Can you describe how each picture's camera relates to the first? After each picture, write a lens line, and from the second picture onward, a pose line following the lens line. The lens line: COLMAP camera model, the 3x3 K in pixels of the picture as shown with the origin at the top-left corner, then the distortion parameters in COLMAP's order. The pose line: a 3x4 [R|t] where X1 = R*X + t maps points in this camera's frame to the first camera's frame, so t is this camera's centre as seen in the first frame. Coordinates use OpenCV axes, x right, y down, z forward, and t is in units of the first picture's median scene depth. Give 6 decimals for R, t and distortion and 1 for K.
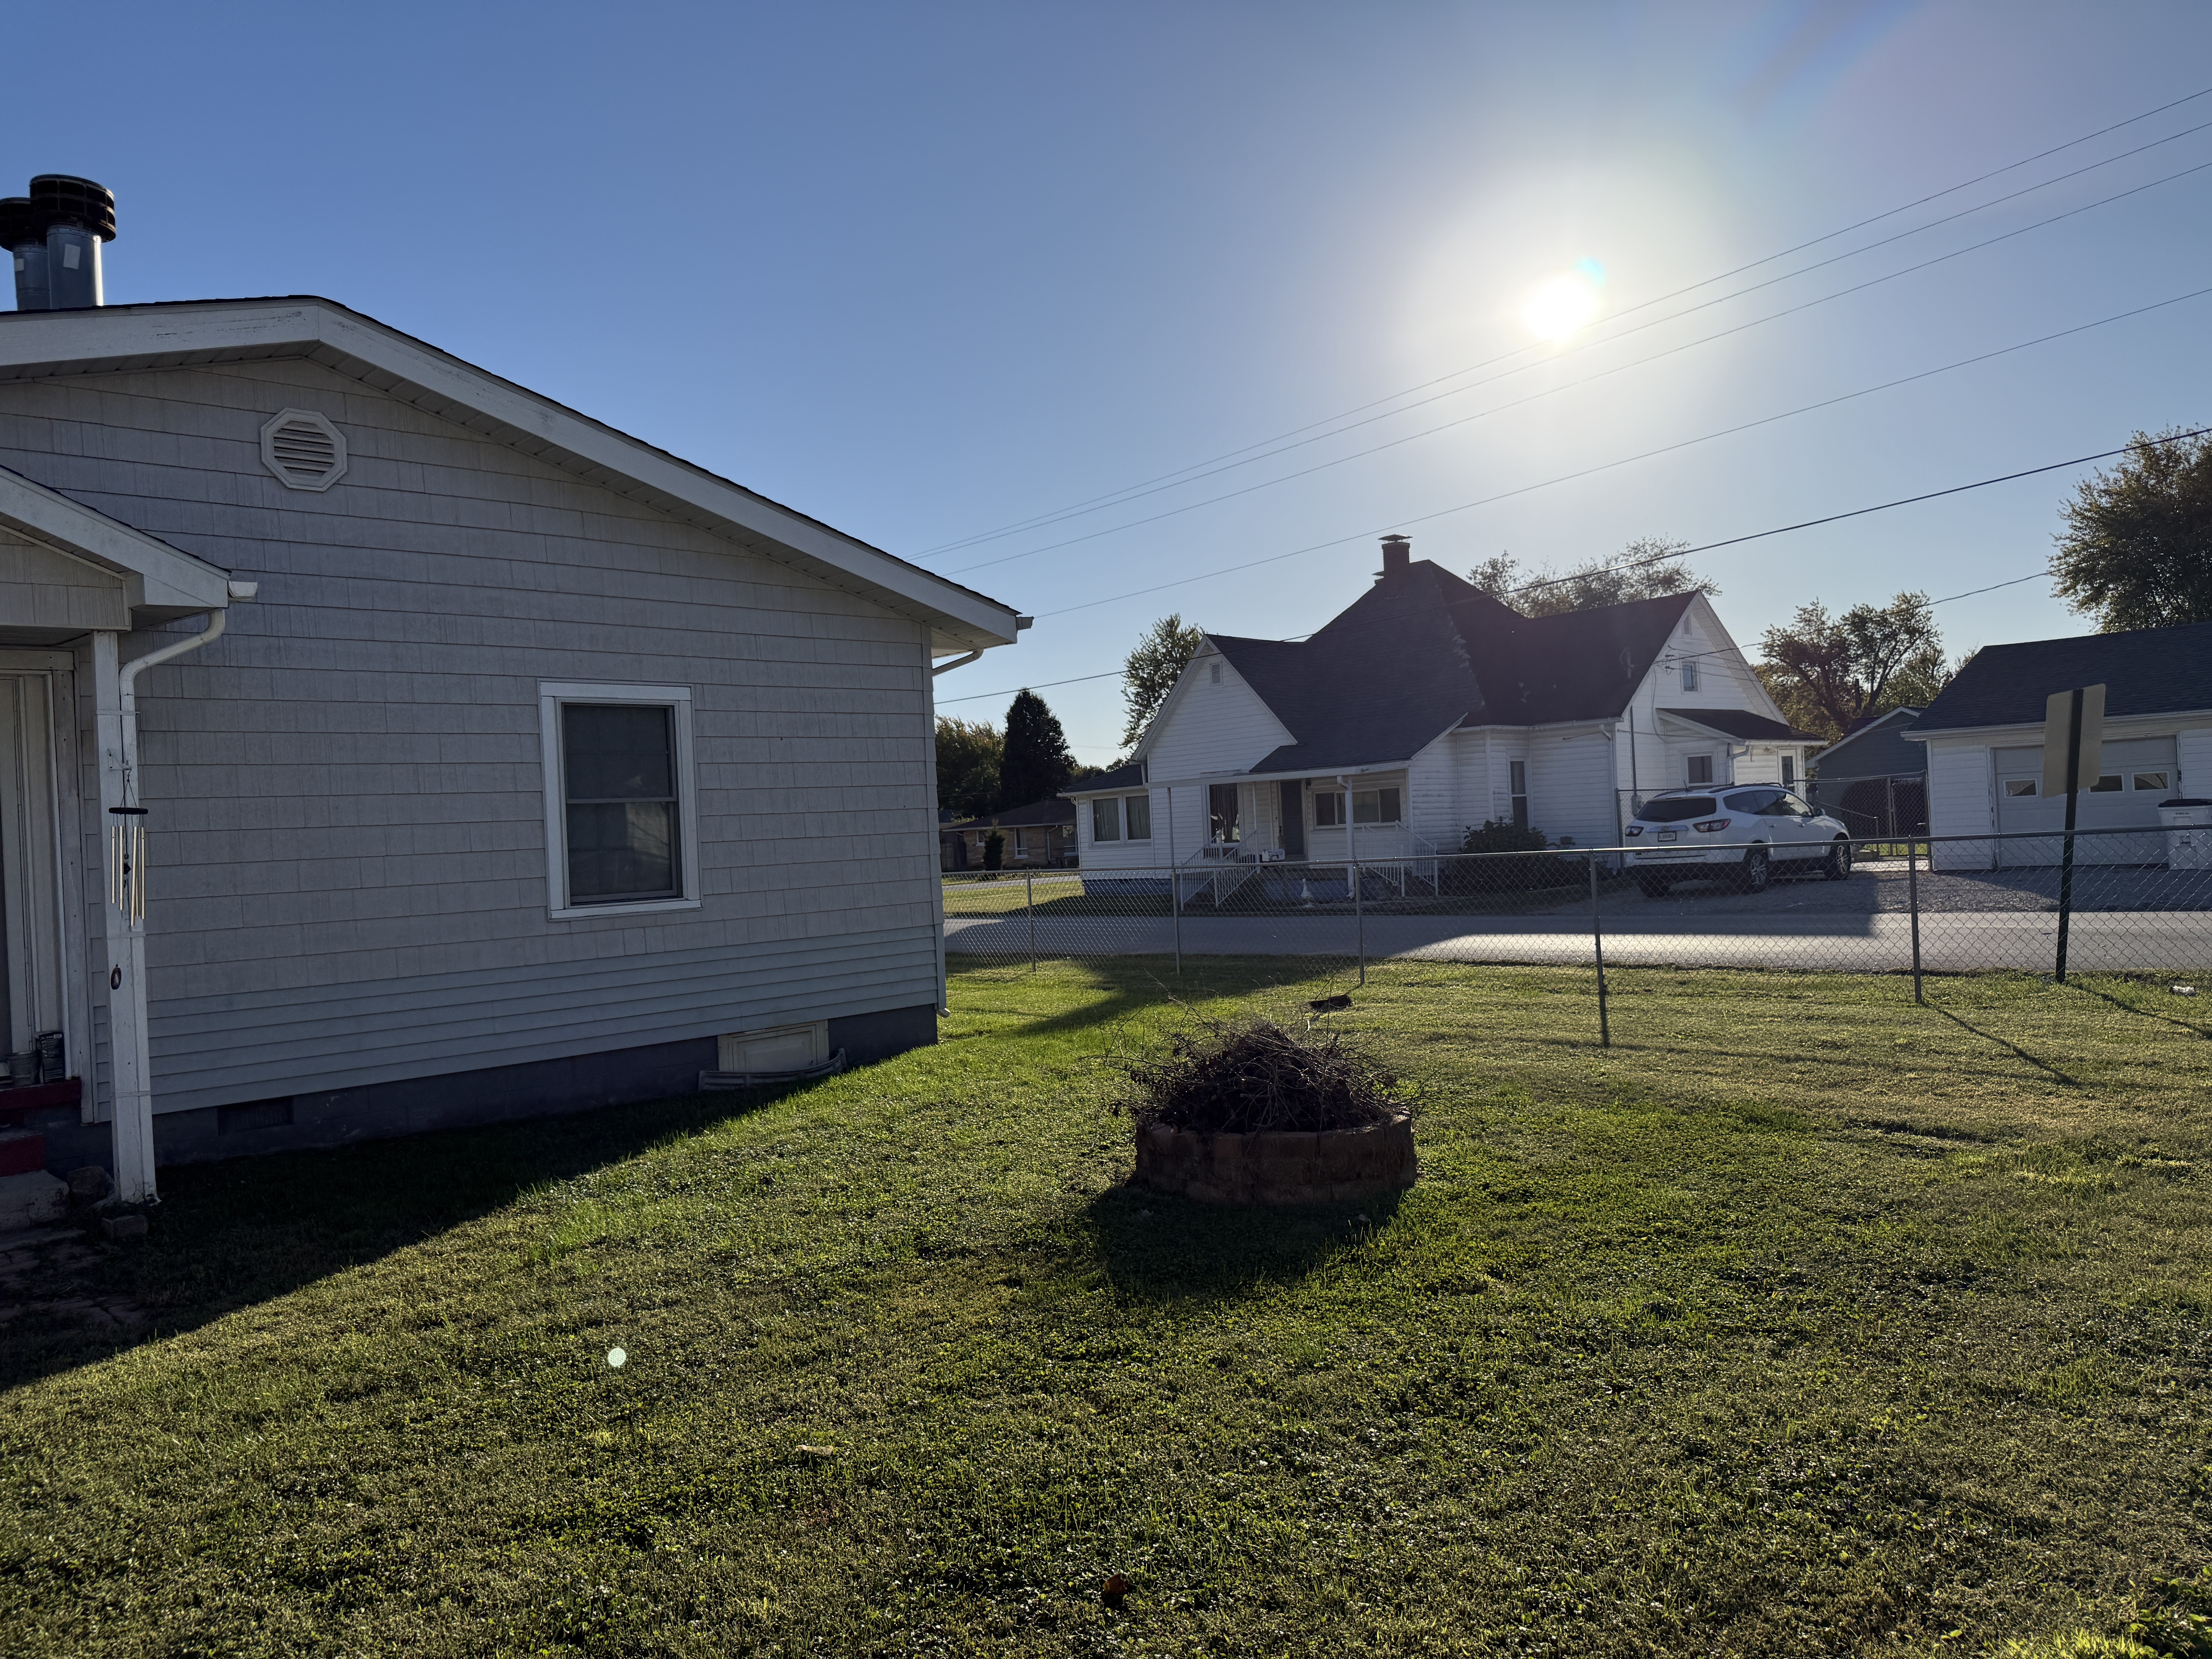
lens RADIAL K [[1546.0, 0, 1106.0], [0, 1546.0, 829.5], [0, 0, 1]] dist [0.094515, -0.128421]
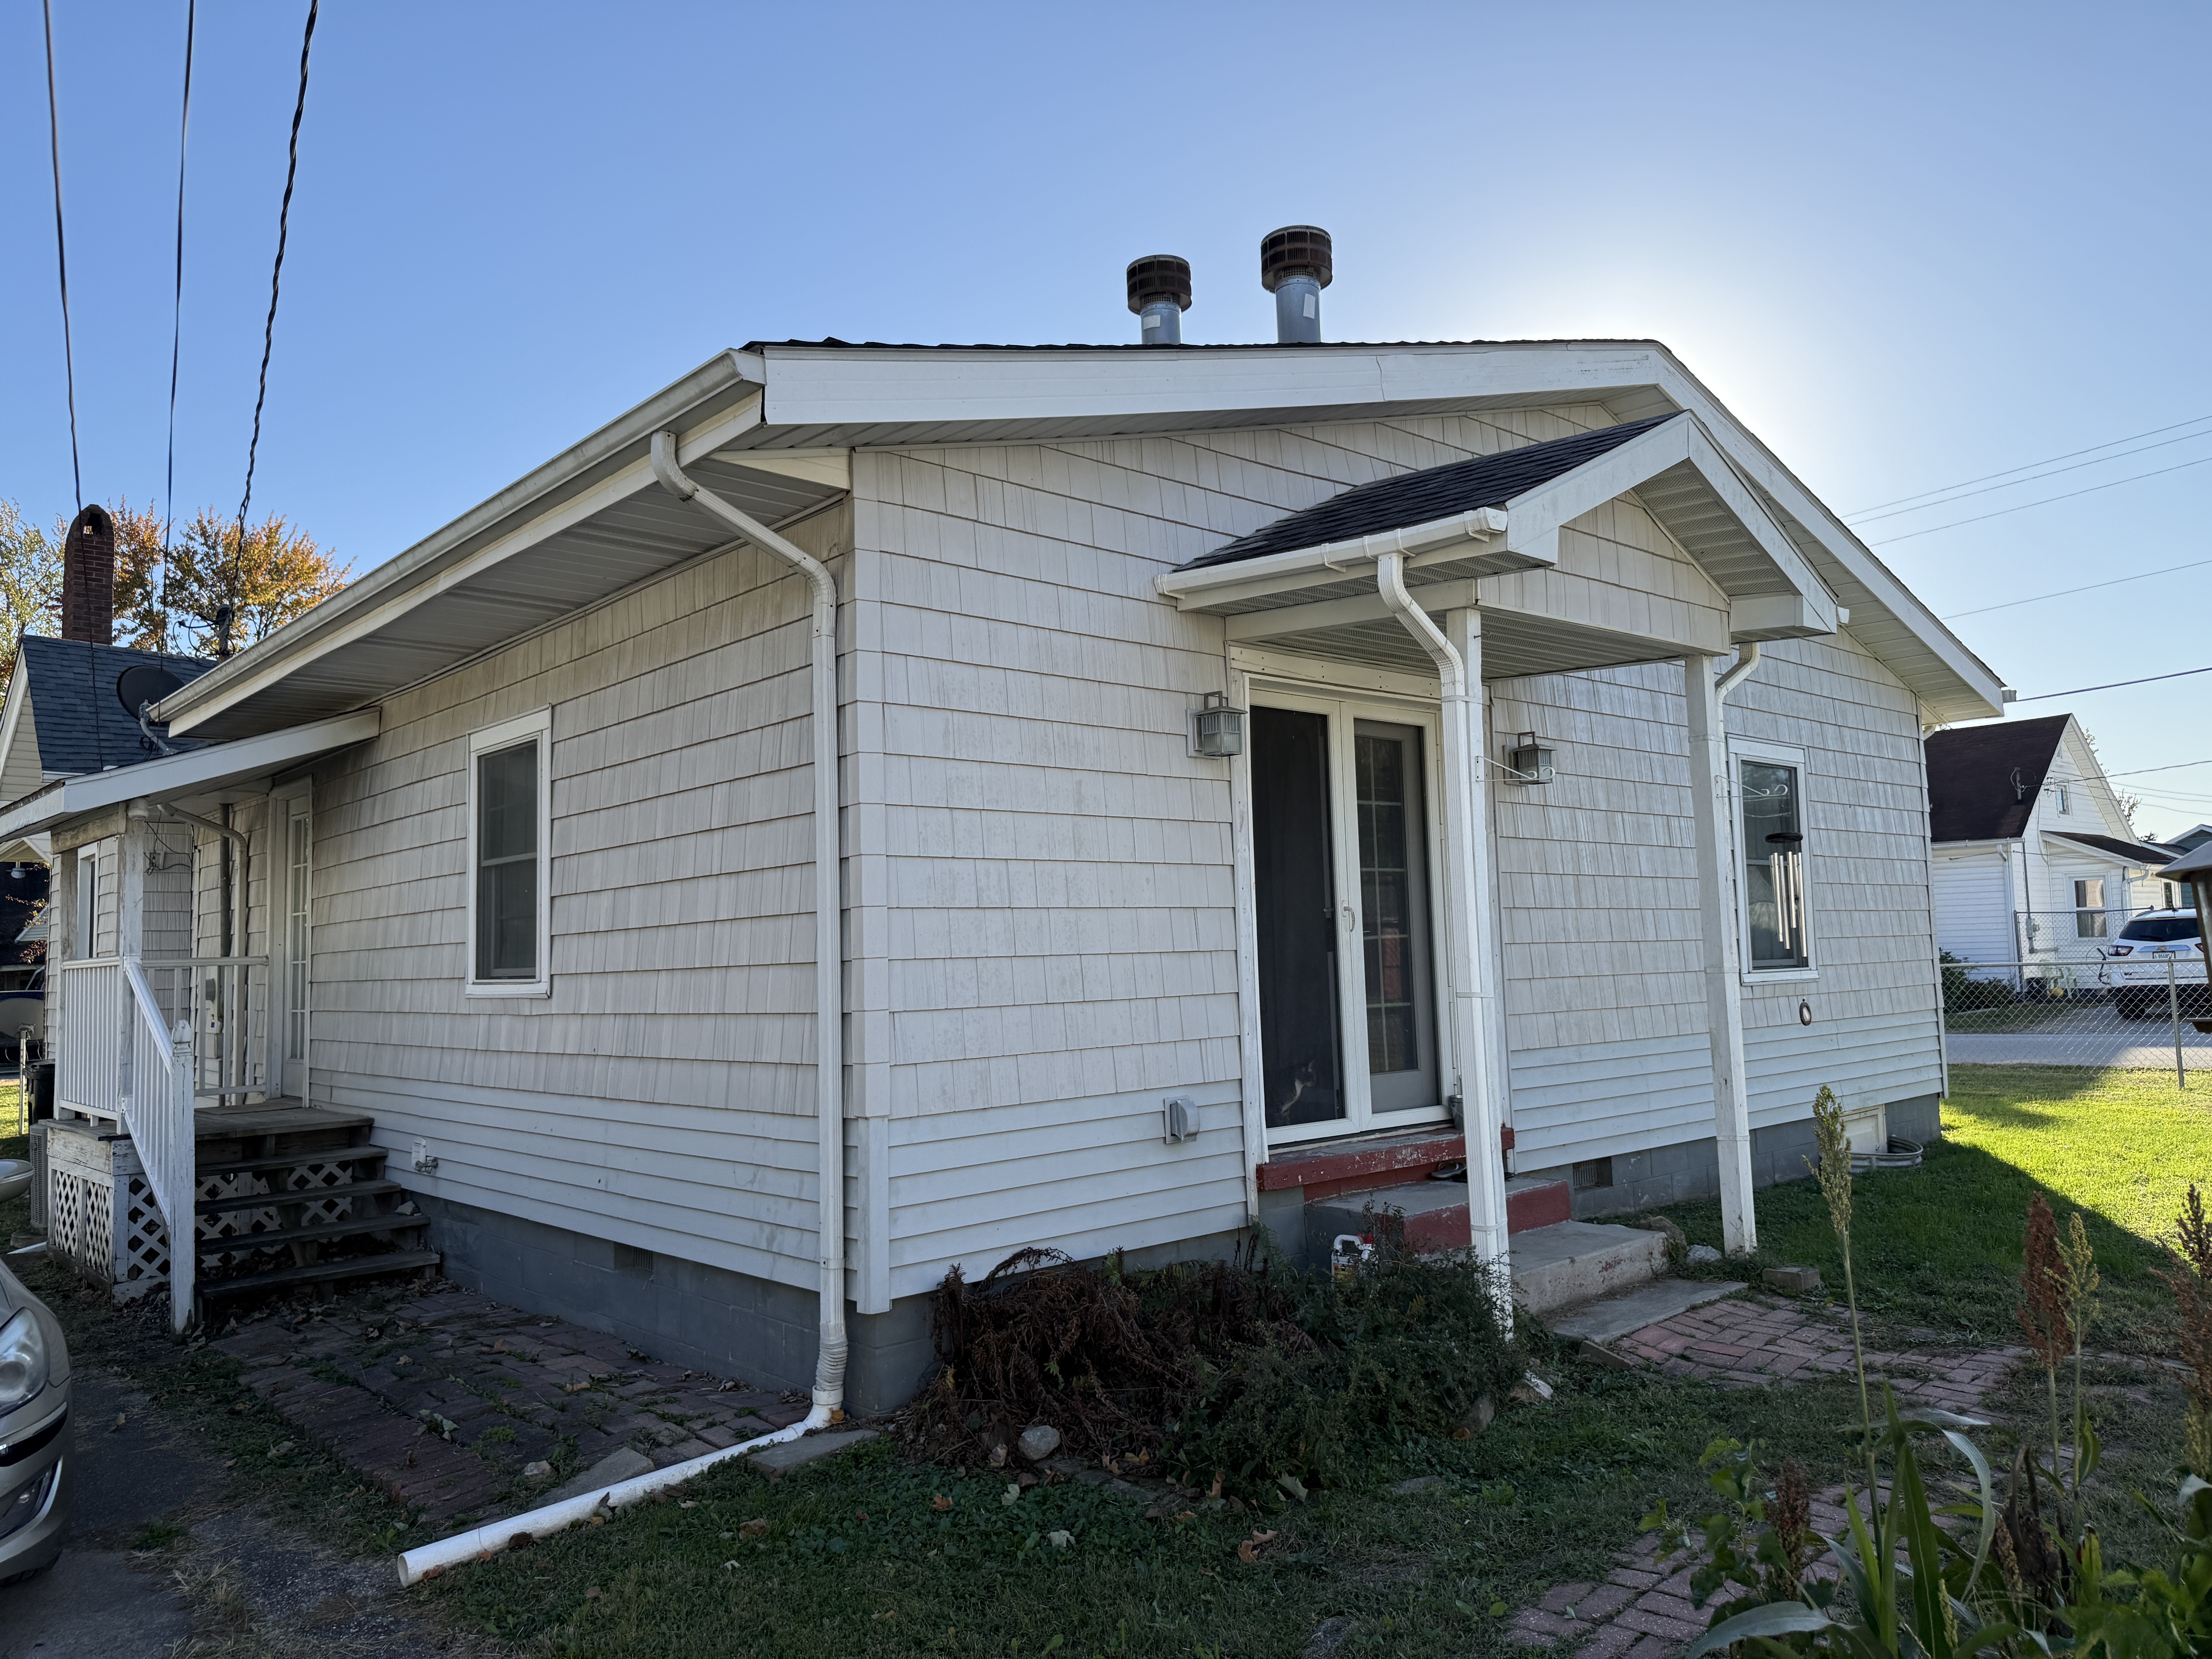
lens RADIAL K [[1546.0, 0, 1106.0], [0, 1546.0, 829.5], [0, 0, 1]] dist [0.094515, -0.128421]
pose [[0.999770, 0.021385, 0.001606, -0.294855], [-0.021178, 0.996334, -0.082888, 0.020396], [-0.003372, 0.082835, 0.996558, 0.016477]]
